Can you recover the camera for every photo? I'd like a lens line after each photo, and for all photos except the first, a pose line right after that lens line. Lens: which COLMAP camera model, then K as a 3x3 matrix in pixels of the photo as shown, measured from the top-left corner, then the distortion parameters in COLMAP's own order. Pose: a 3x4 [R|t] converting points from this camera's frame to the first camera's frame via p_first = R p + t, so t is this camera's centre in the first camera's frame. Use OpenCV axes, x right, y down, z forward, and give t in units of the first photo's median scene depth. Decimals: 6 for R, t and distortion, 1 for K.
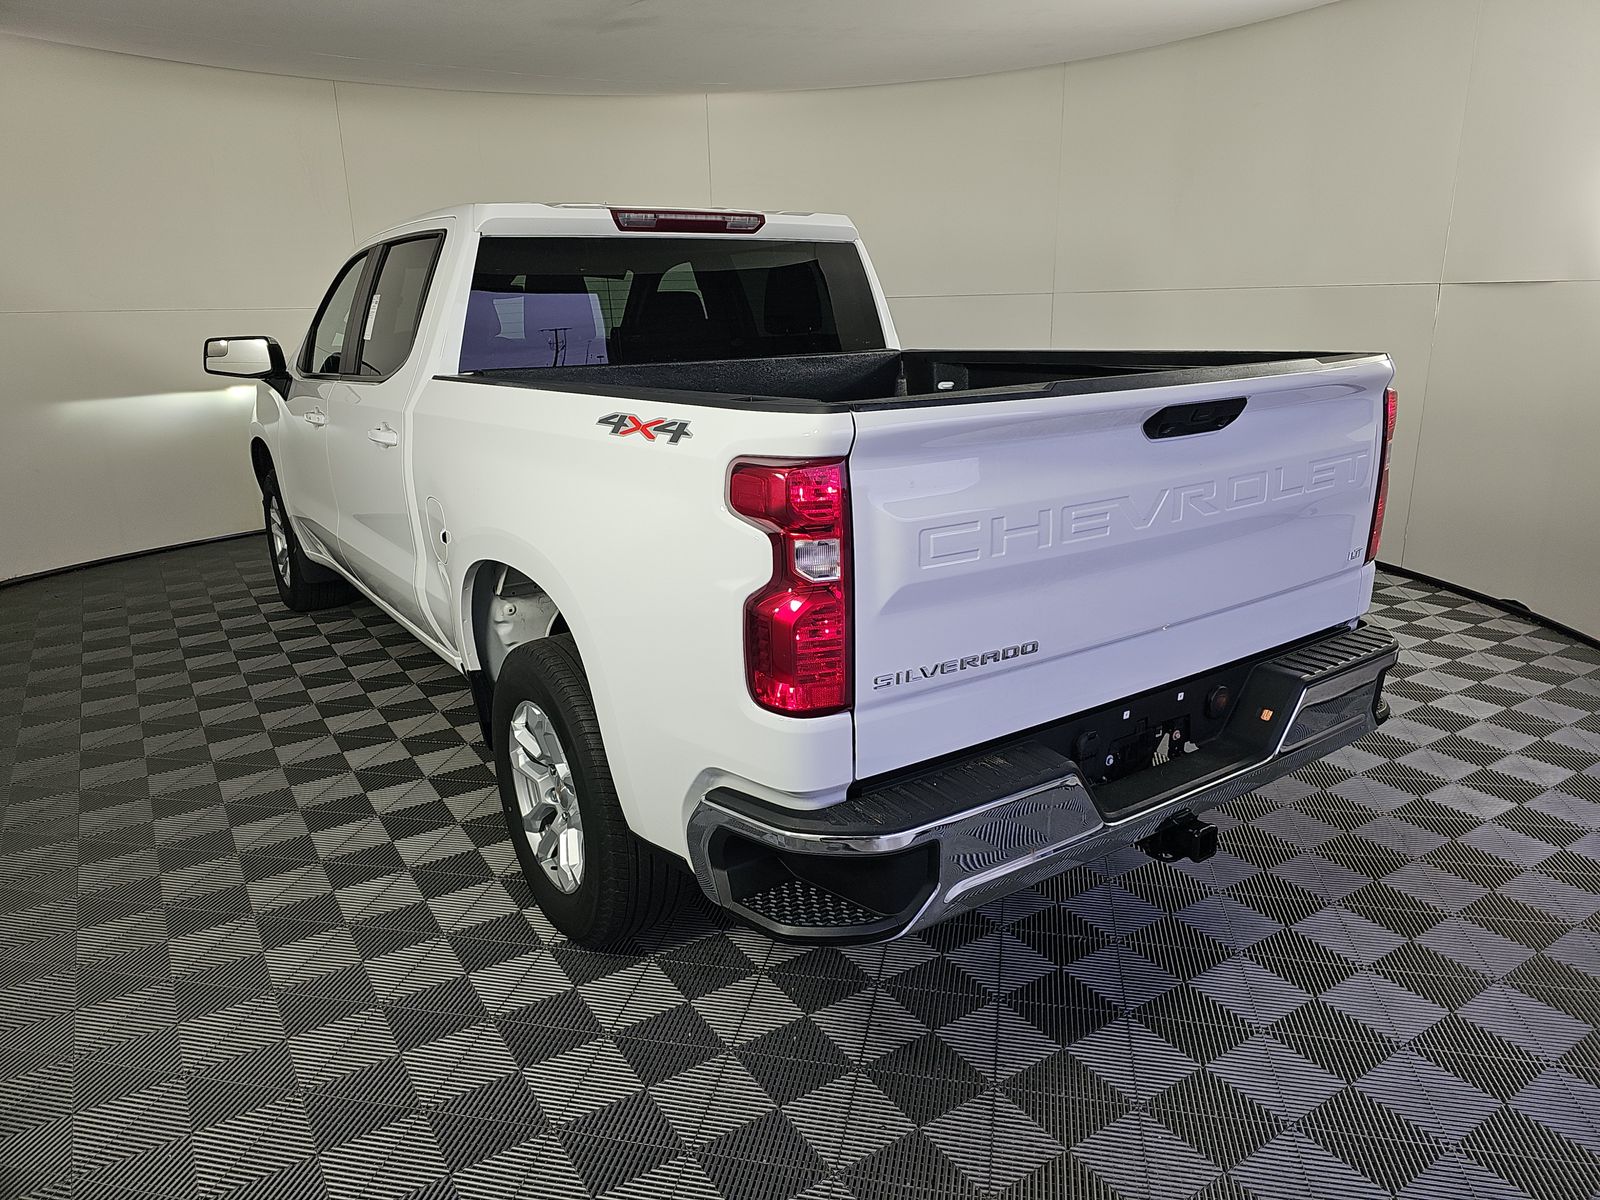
lens RADIAL K [[1084.7, 0, 799.5], [0, 1084.7, 592.4], [0, 0, 1]] dist [0.045045, -0.044879]
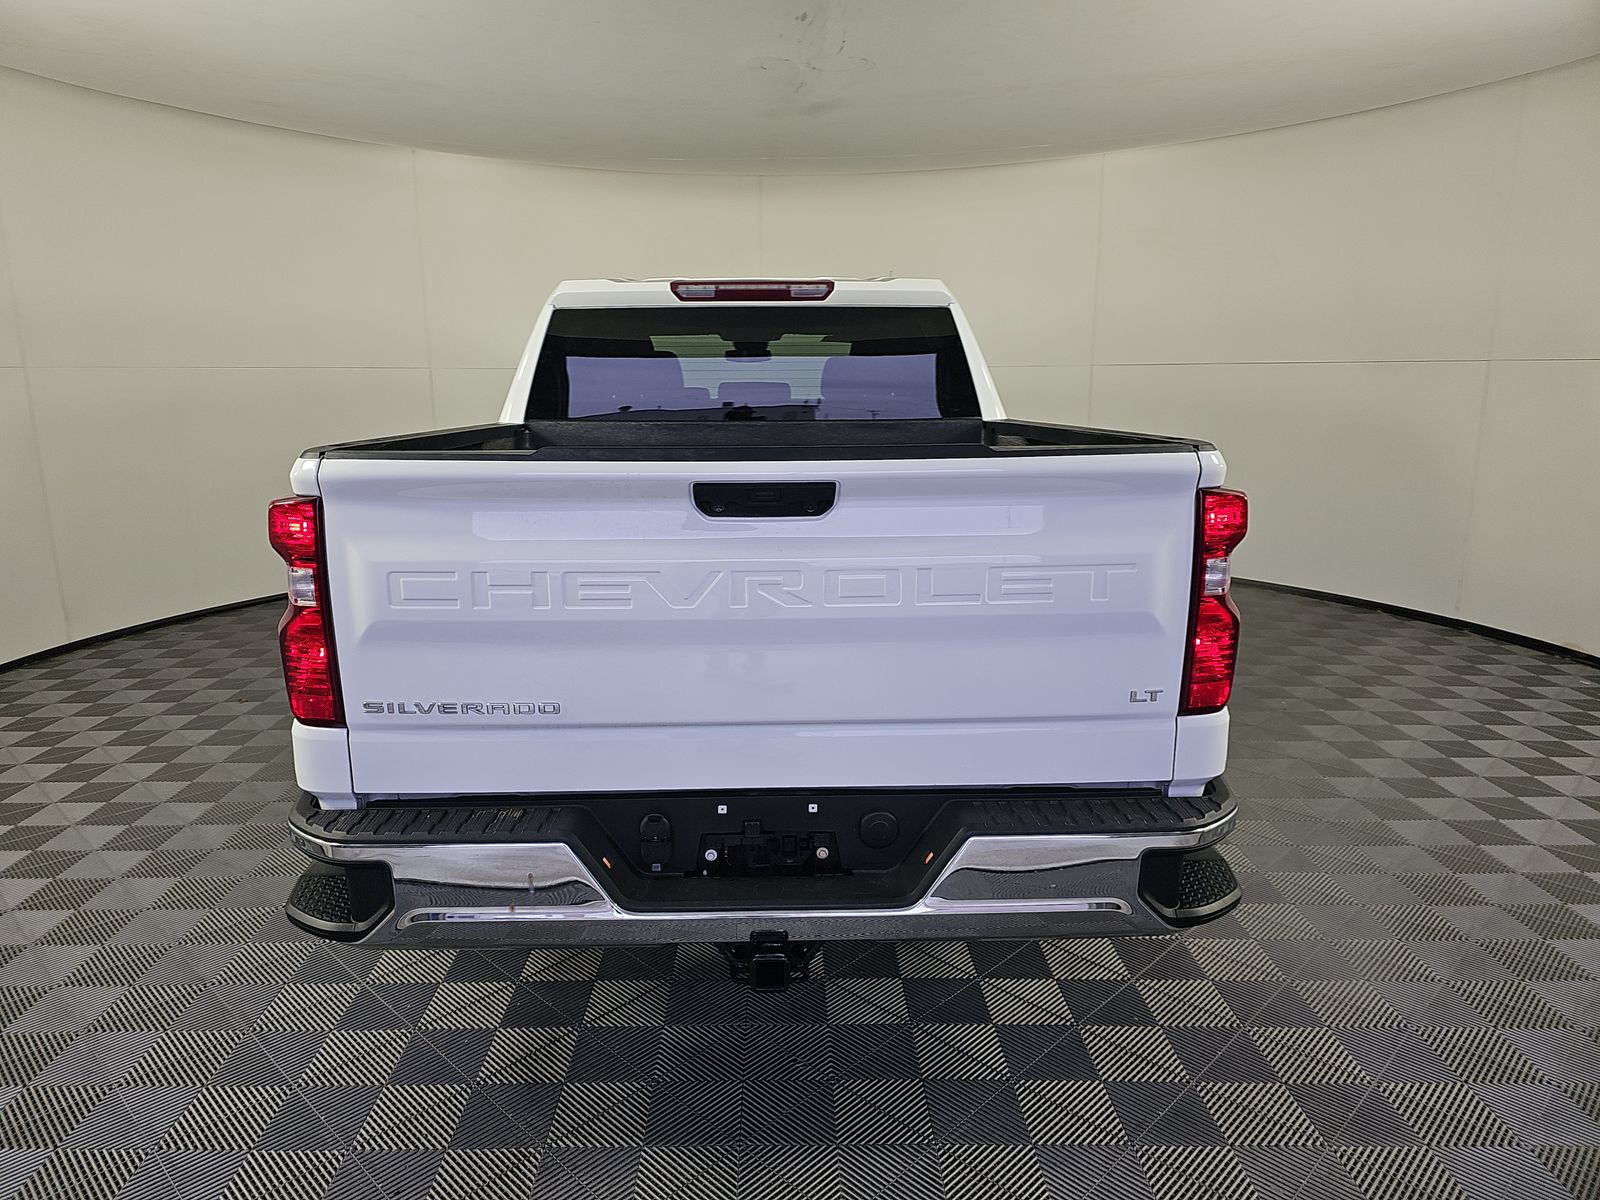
lens RADIAL K [[1084.7, 0, 810.1], [0, 1084.7, 600.9], [0, 0, 1]] dist [0.045045, -0.044879]
pose [[0.834985, 0.129429, -0.534834, 0.574581], [-0.154186, 0.988041, -0.001611, -0.050629], [0.528229, 0.083809, 0.844955, 0.165222]]
